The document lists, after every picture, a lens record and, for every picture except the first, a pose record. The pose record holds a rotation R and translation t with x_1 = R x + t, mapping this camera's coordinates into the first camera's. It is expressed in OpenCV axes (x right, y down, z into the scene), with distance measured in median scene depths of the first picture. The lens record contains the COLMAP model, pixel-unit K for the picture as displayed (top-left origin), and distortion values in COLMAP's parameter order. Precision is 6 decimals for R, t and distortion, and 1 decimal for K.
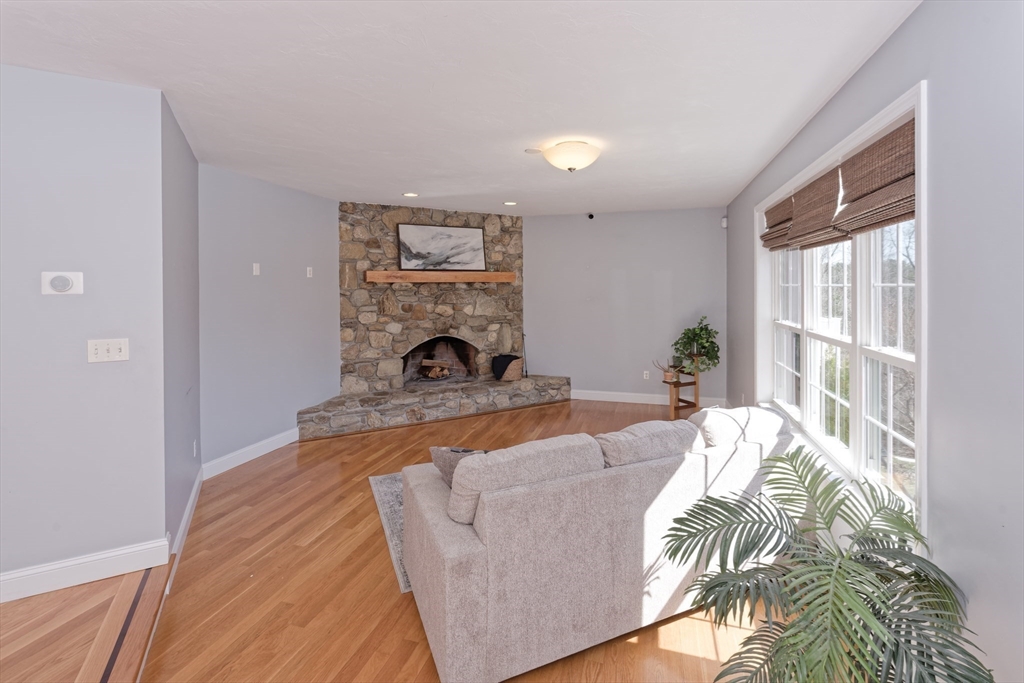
lens RADIAL K [[461.6, 0, 515.2], [0, 461.6, 286.1], [0, 0, 1]] dist [0.000443, 0.000000]
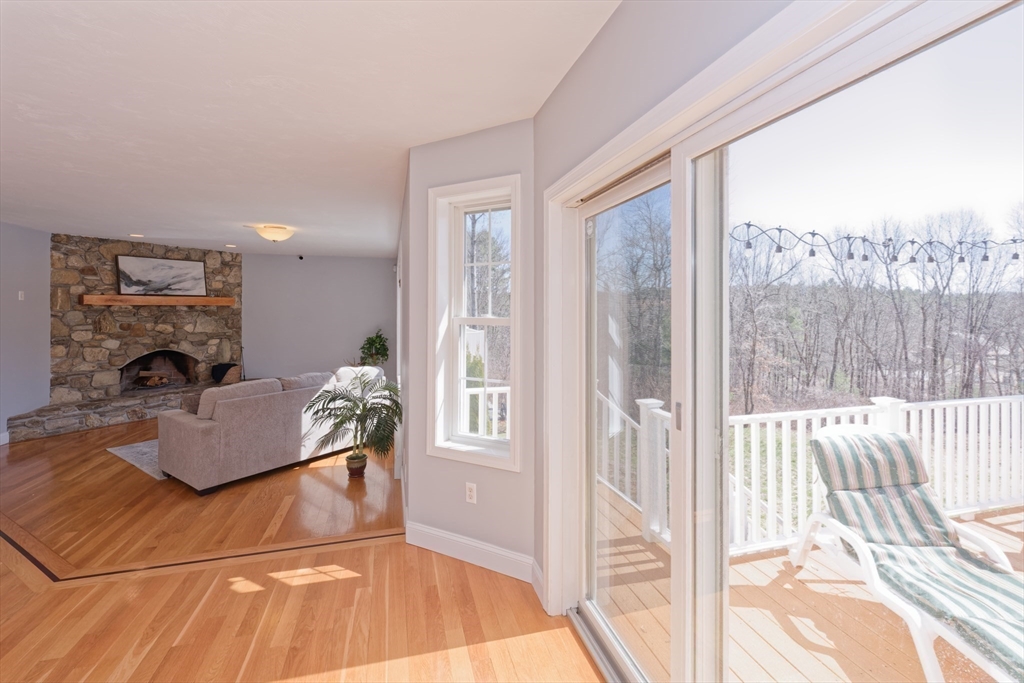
lens RADIAL K [[449.2, 0, 517.0], [0, 449.2, 305.5], [0, 0, 1]] dist [0.001863, 0.000029]
pose [[0.845302, 0.008898, 0.534215, -0.004063], [-0.005112, 0.999950, -0.008567, -0.002172], [-0.534264, 0.004511, 0.845306, -0.507825]]
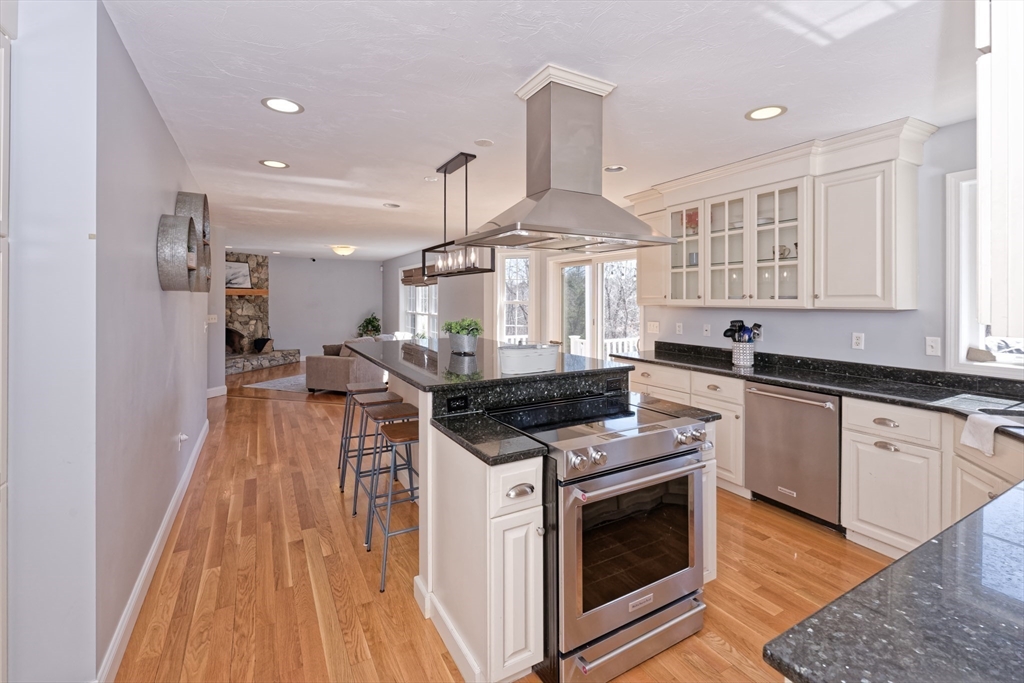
lens RADIAL K [[449.2, 0, 517.0], [0, 449.2, 305.5], [0, 0, 1]] dist [0.001863, 0.000029]
pose [[0.692246, -0.004783, 0.721646, -0.625363], [-0.005298, 0.999917, 0.011710, 0.005161], [-0.721642, -0.011929, 0.692164, -0.909830]]
